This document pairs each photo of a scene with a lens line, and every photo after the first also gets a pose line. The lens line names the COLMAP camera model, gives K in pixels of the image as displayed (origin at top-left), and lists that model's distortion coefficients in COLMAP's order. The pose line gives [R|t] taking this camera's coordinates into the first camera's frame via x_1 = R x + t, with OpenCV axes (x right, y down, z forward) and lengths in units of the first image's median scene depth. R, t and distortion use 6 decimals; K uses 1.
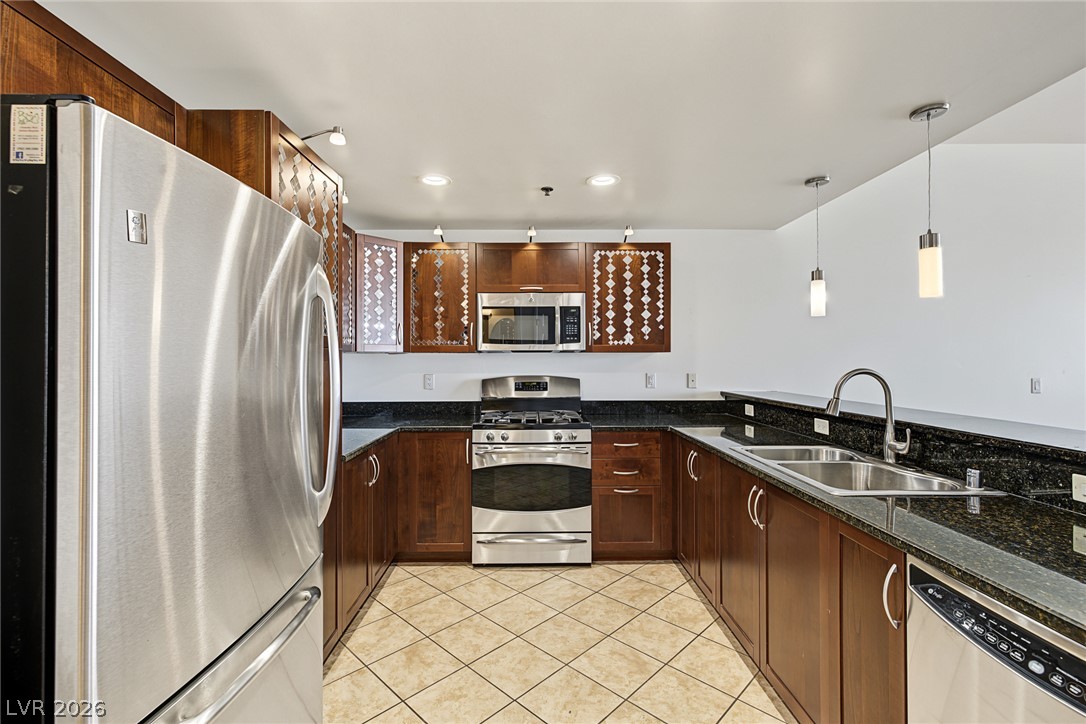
lens RADIAL K [[494.2, 0, 544.3], [0, 494.2, 354.7], [0, 0, 1]] dist [0.008305, -0.000072]
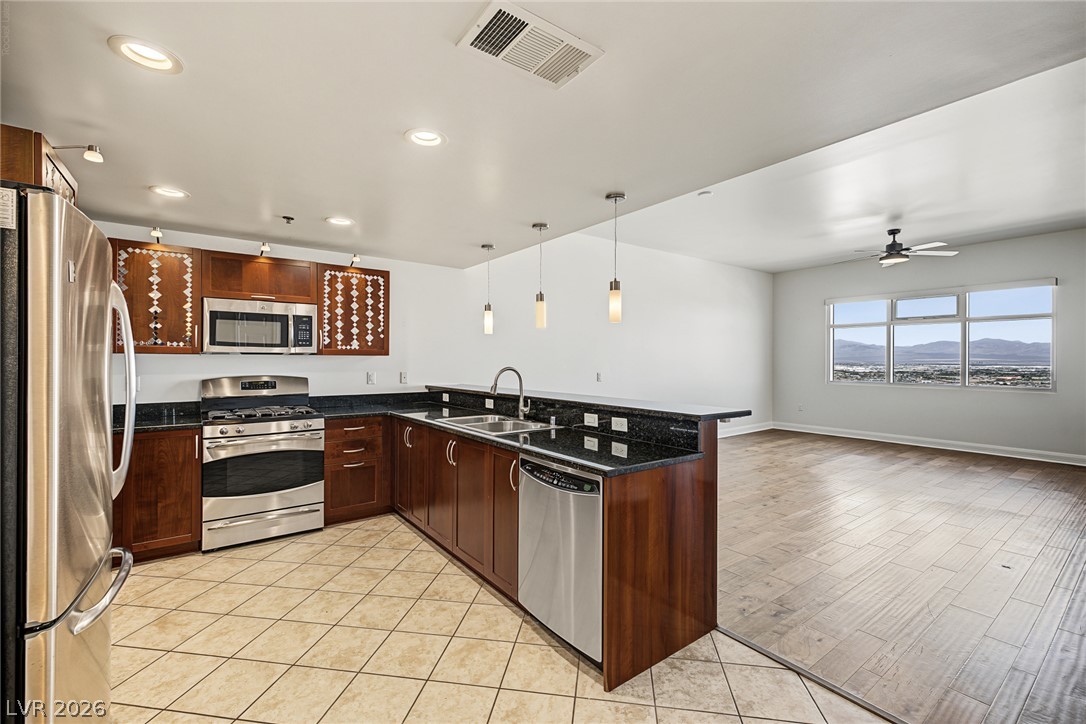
lens RADIAL K [[464.1, 0, 536.5], [0, 464.1, 359.8], [0, 0, 1]] dist [0.013570, -0.004591]
pose [[0.827550, 0.005134, 0.561368, -0.114988], [-0.009097, 0.999950, 0.004266, -0.003022], [-0.561318, -0.008637, 0.827555, -0.239387]]
